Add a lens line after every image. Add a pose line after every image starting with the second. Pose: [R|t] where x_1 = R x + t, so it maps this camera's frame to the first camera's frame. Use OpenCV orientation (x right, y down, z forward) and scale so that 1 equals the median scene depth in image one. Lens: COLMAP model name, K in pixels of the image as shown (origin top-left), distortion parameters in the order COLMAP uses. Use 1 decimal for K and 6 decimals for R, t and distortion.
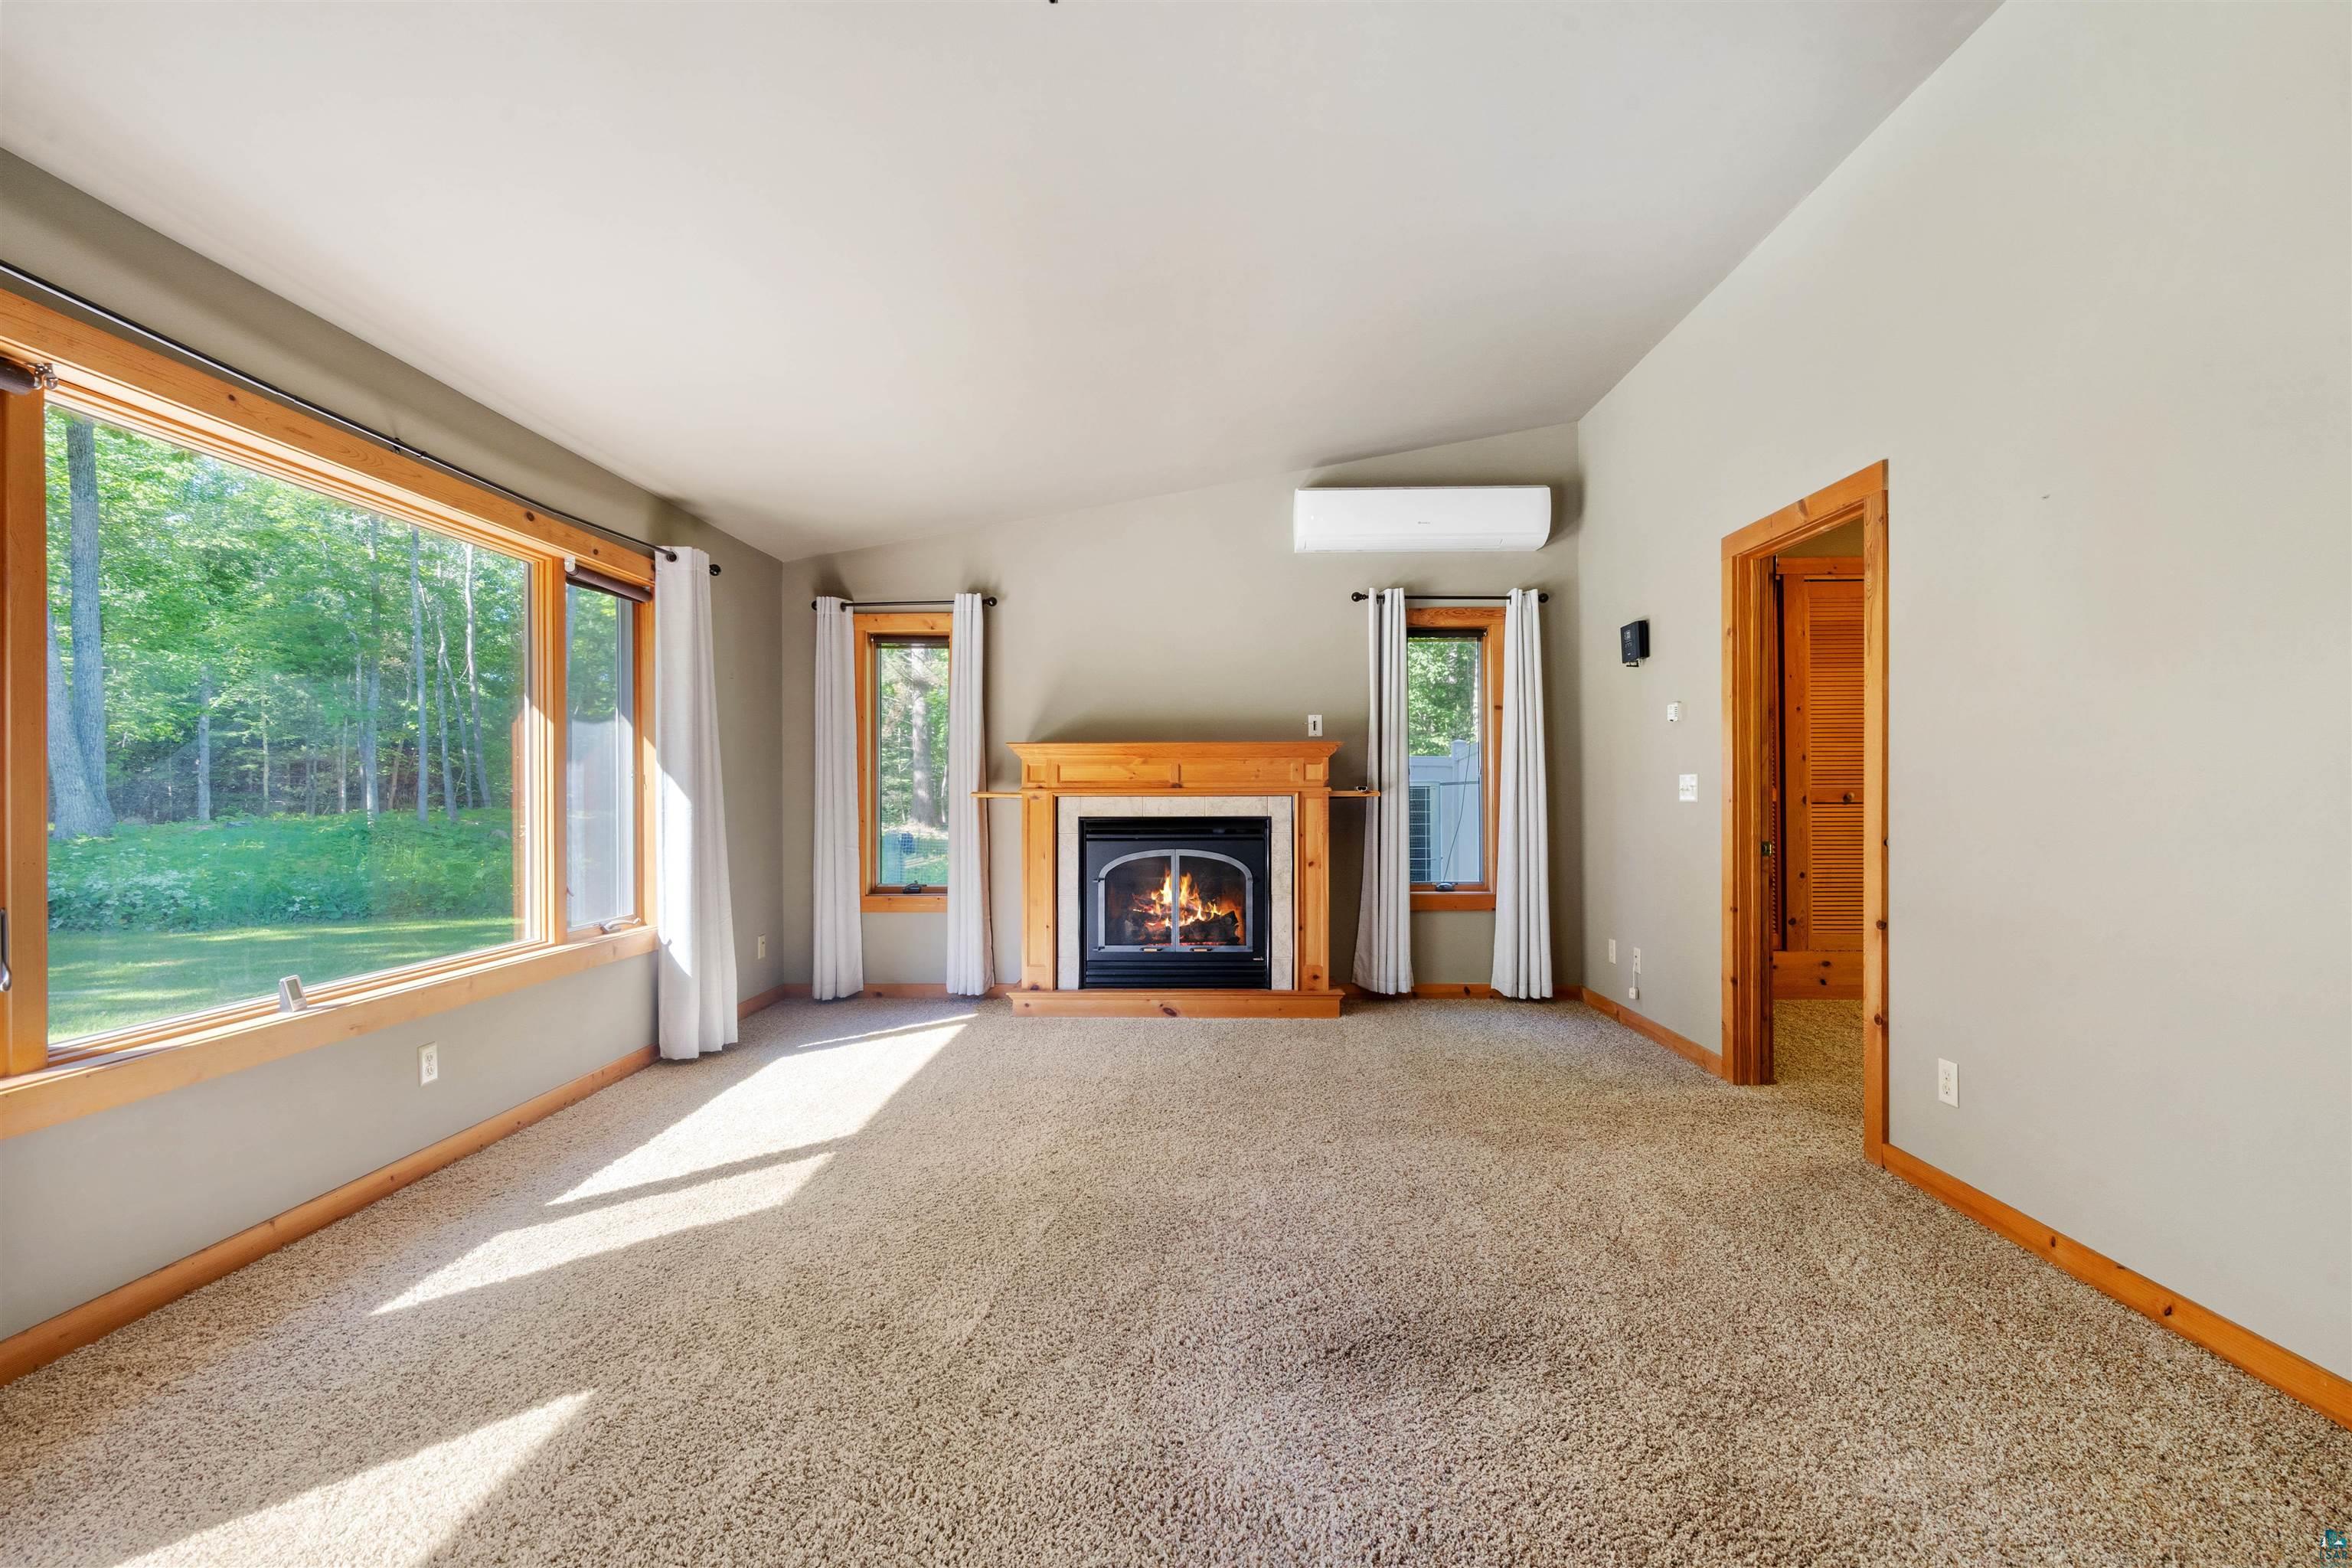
lens RADIAL K [[1077.0, 0, 1168.7], [0, 1077.0, 779.8], [0, 0, 1]] dist [-0.007318, 0.003389]
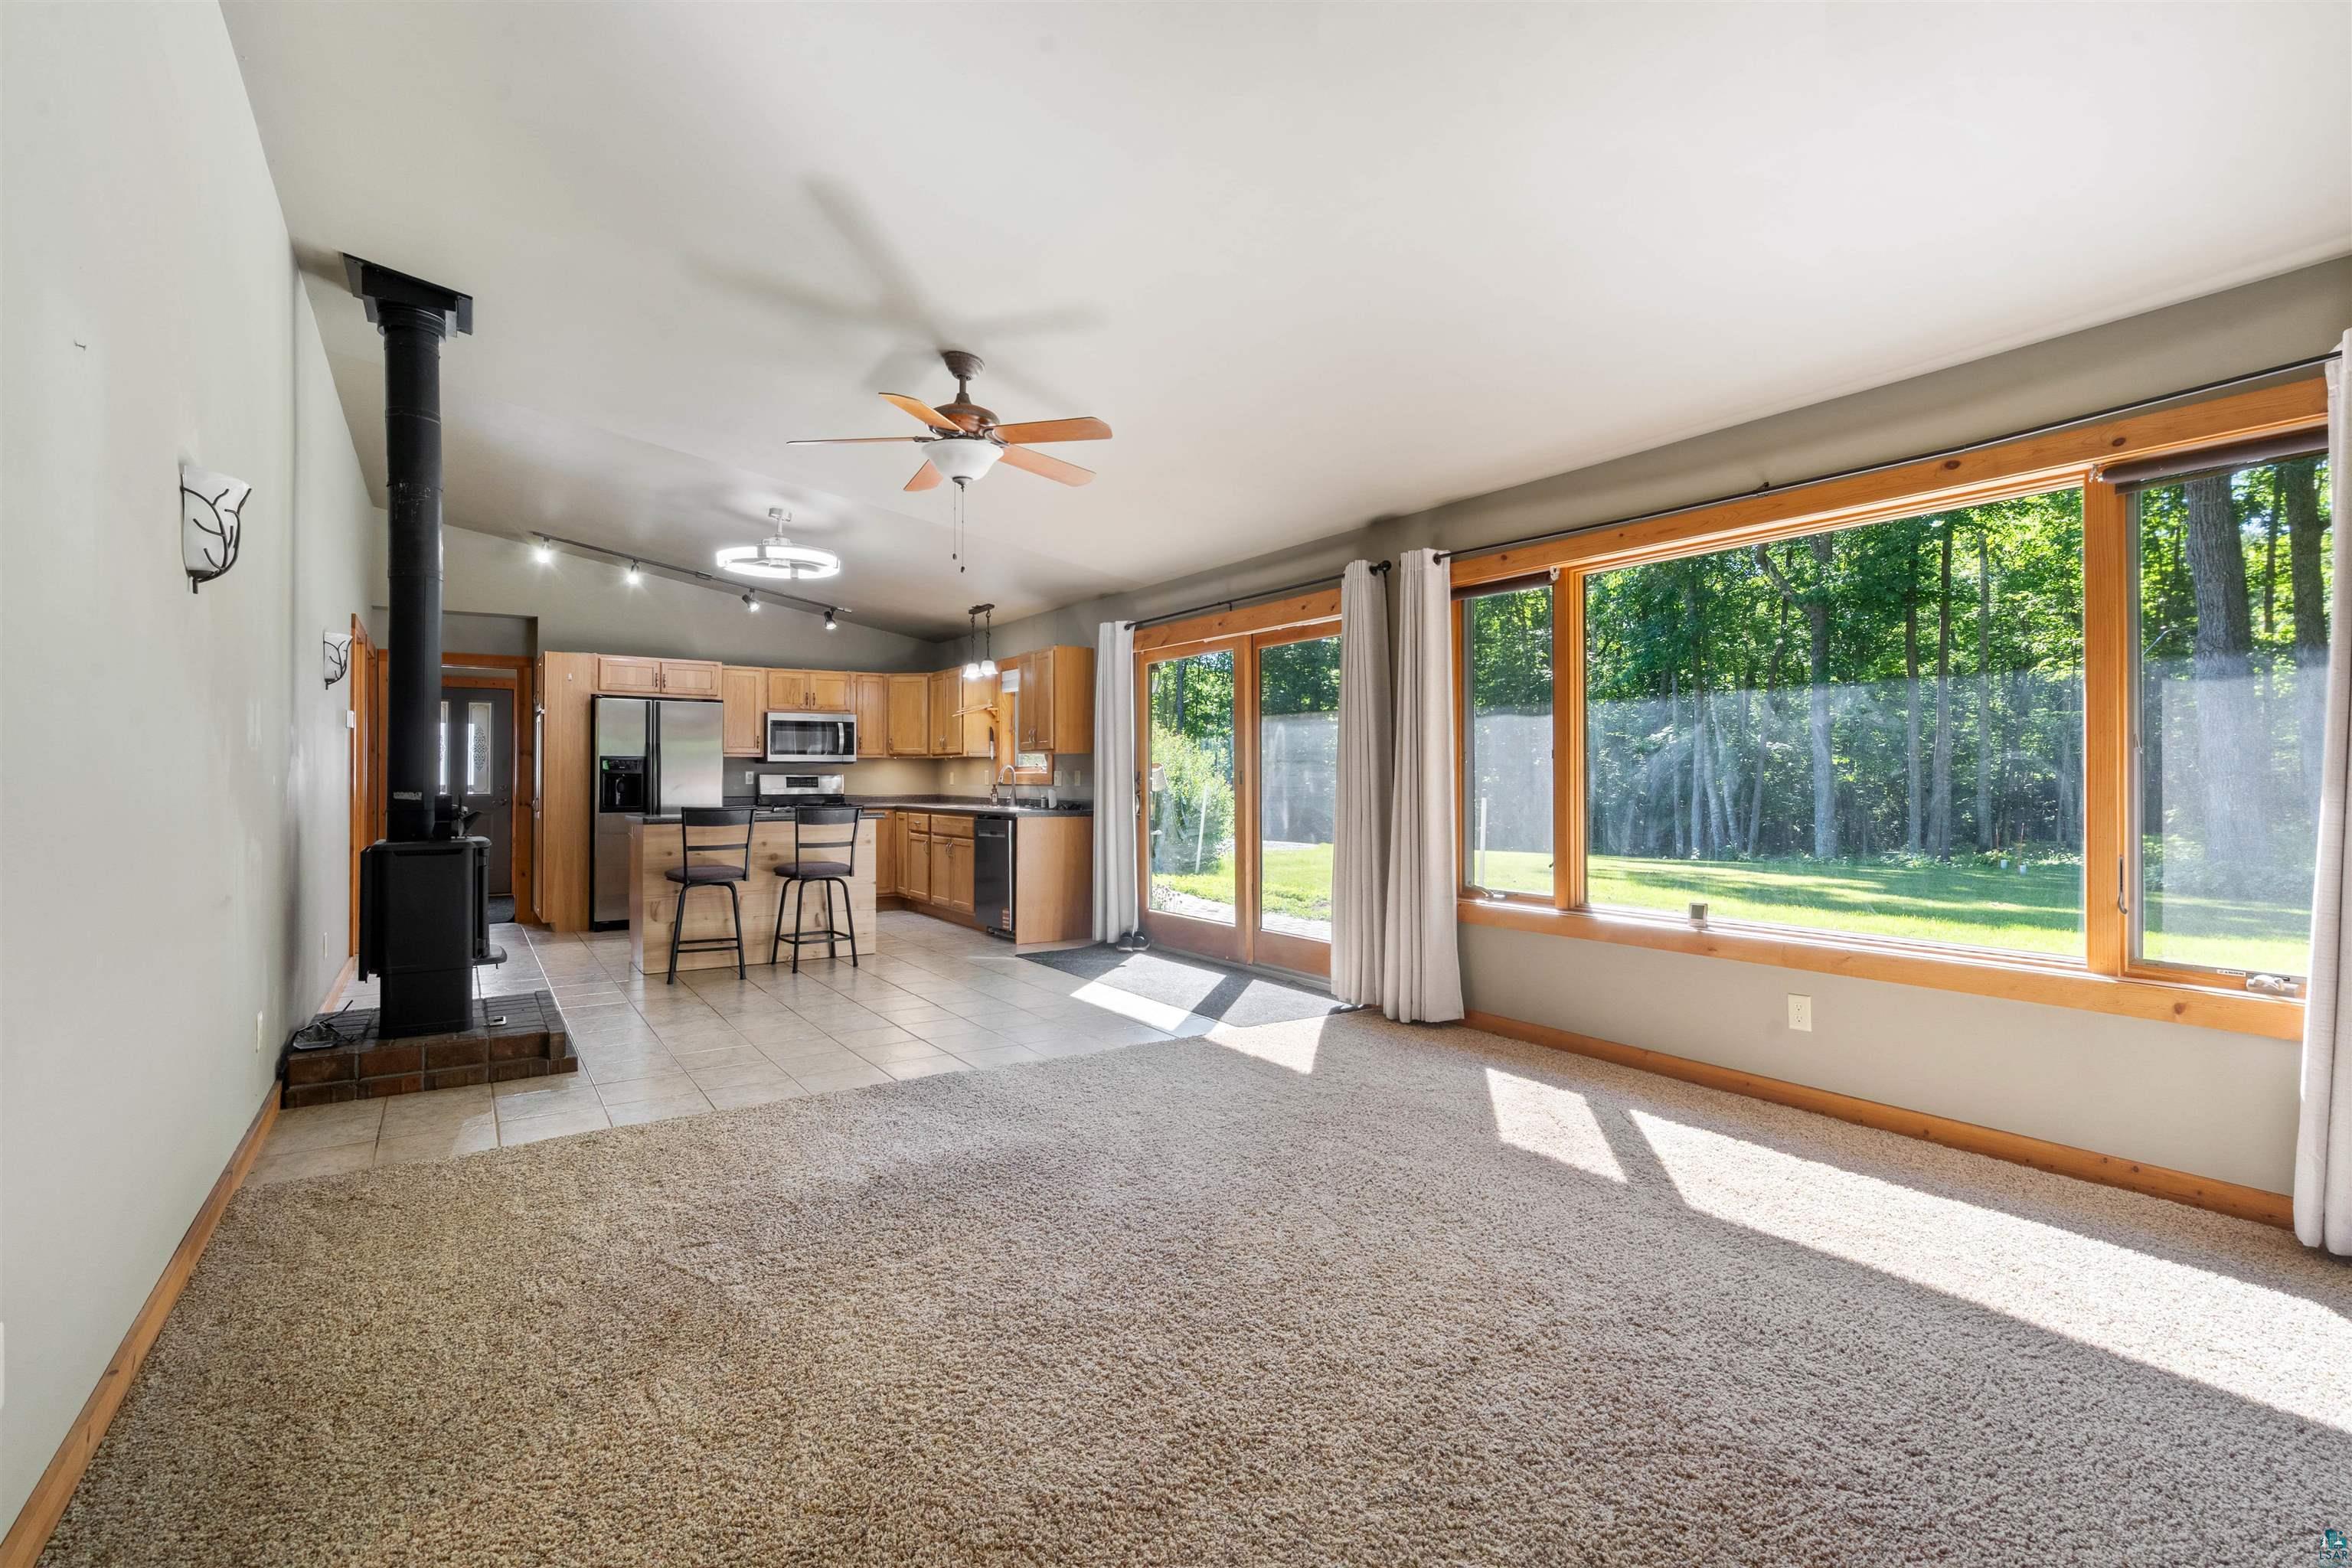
lens RADIAL K [[1077.0, 0, 1162.3], [0, 1077.0, 763.5], [0, 0, 1]] dist [-0.007318, 0.003389]
pose [[-0.822220, 0.000418, -0.569170, 0.309395], [0.010991, 0.999825, -0.015143, 0.006112], [0.569064, -0.018707, -0.822080, 0.942430]]
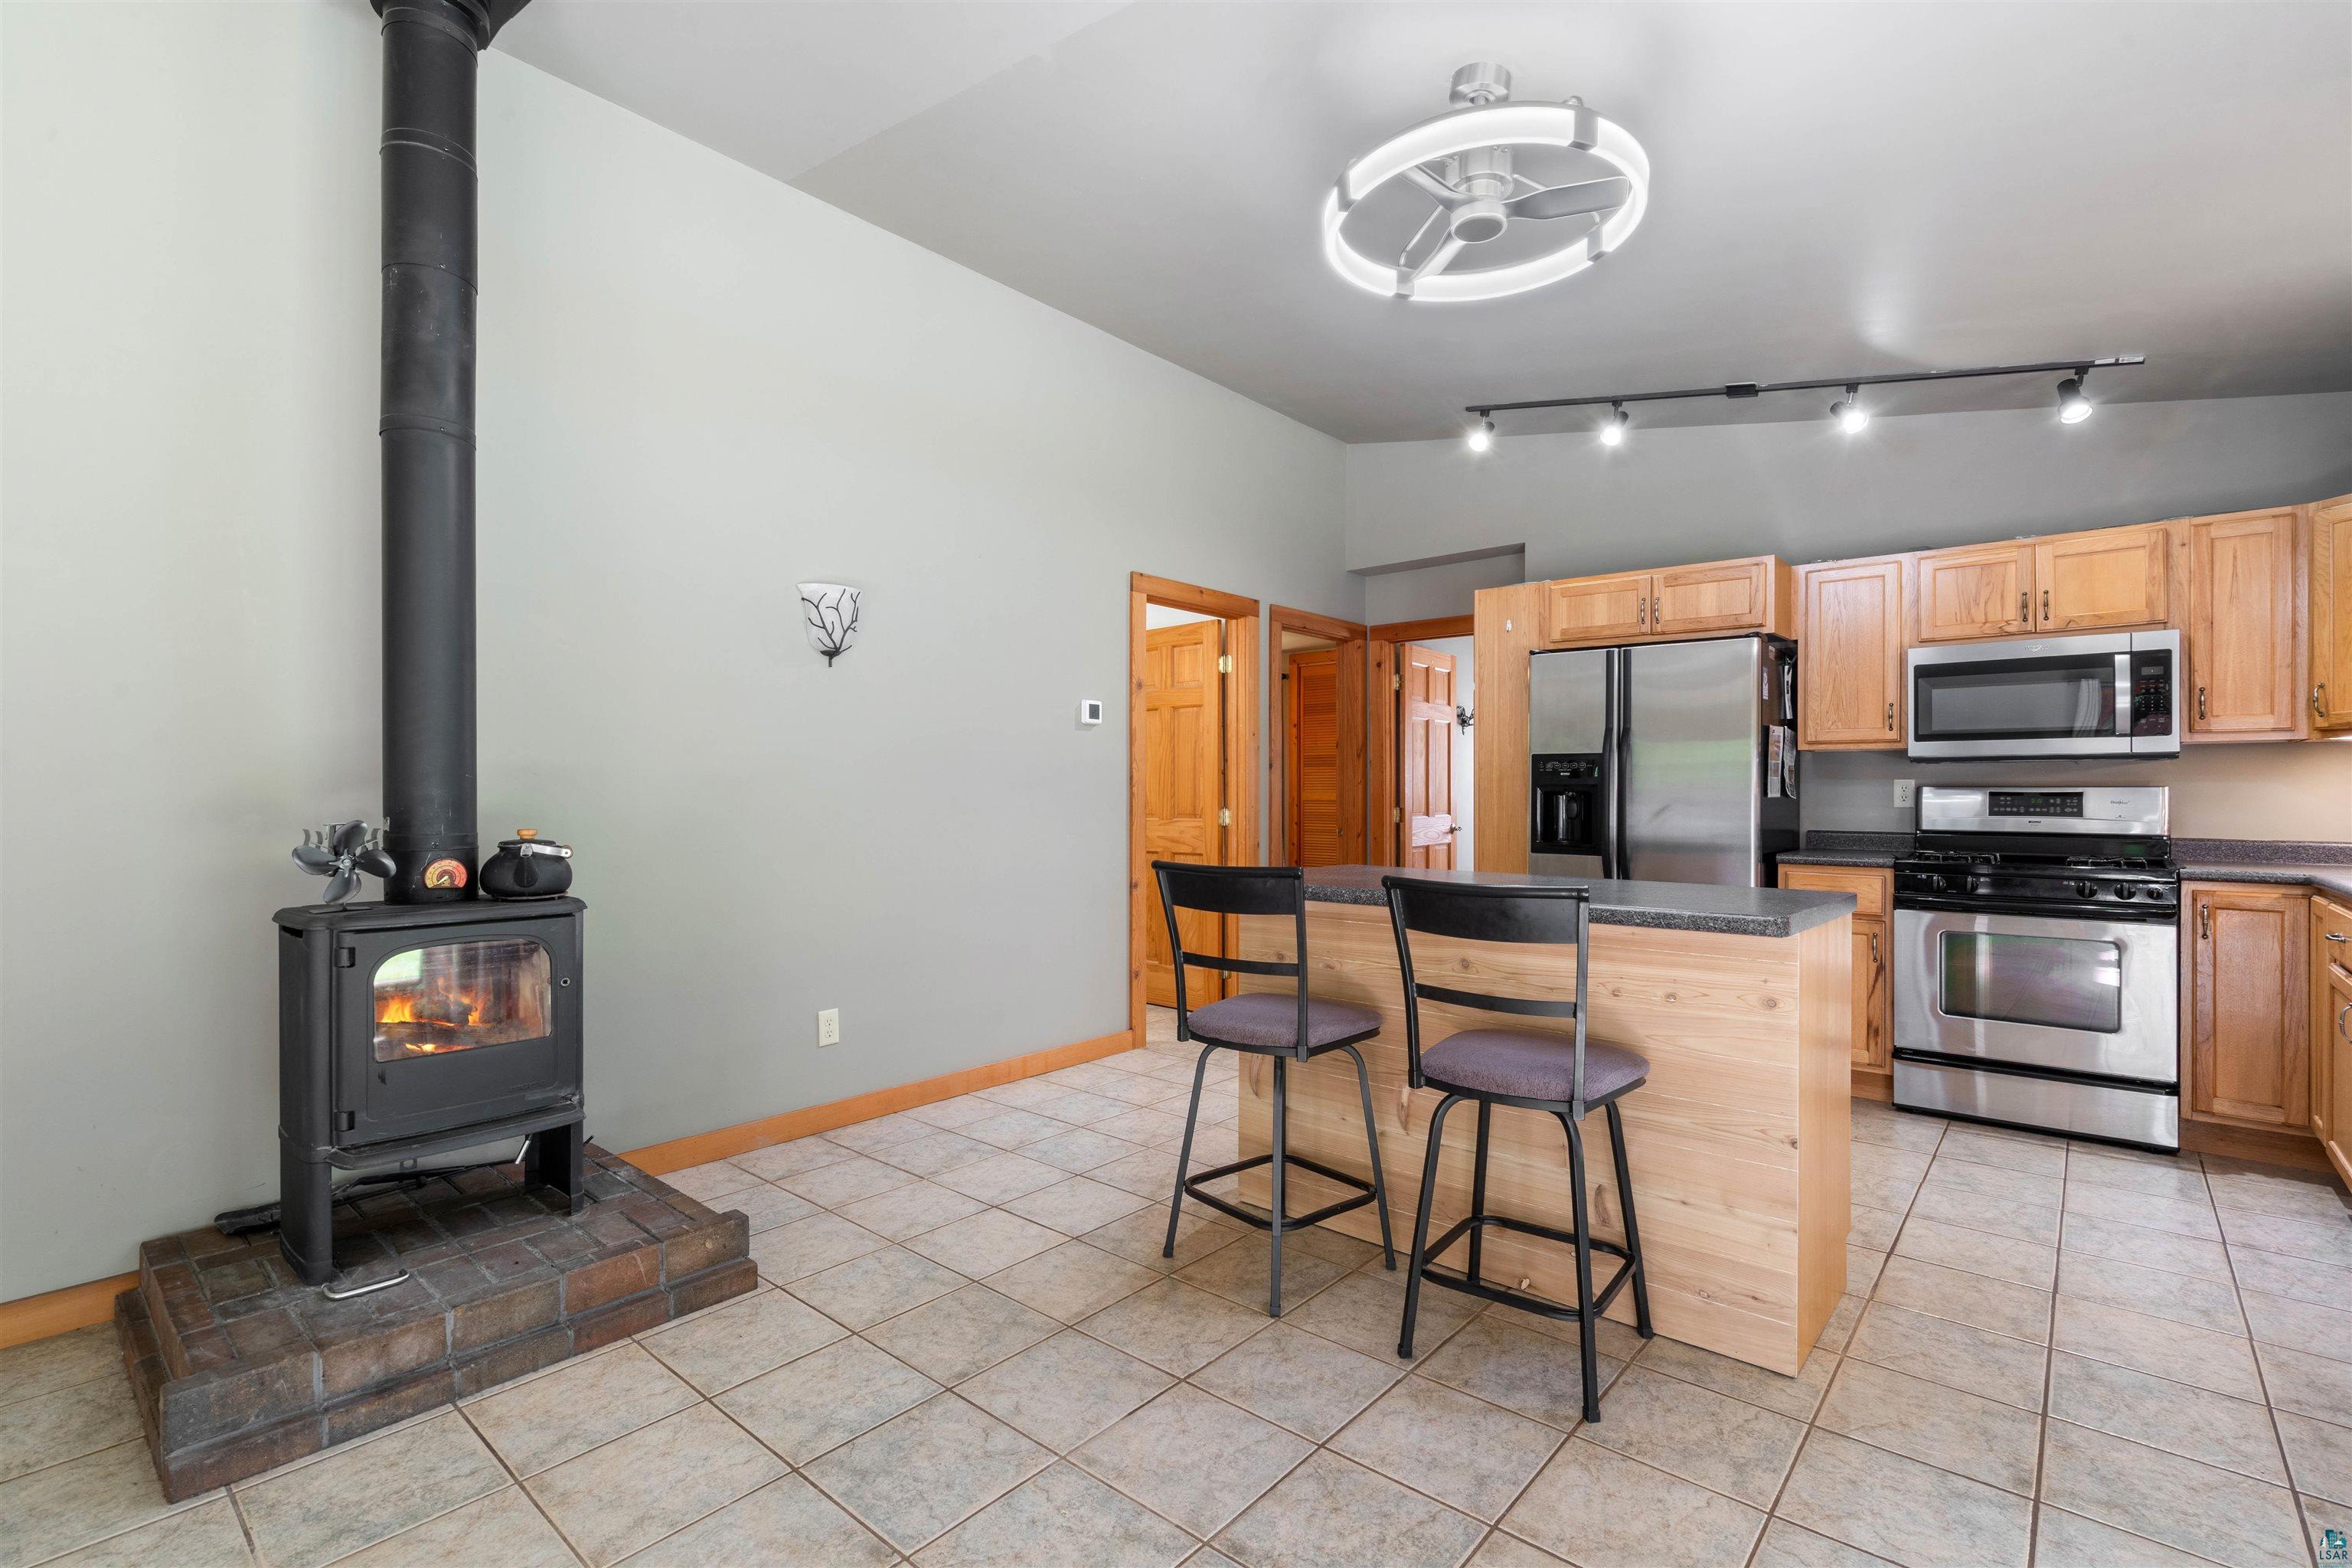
lens RADIAL K [[1077.0, 0, 1171.3], [0, 1077.0, 783.6], [0, 0, 1]] dist [-0.007318, 0.003389]
pose [[-0.768309, 0.007733, 0.640033, -0.206248], [-0.004594, 0.999835, -0.017594, 0.004642], [-0.640063, -0.016458, -0.768146, 0.149913]]
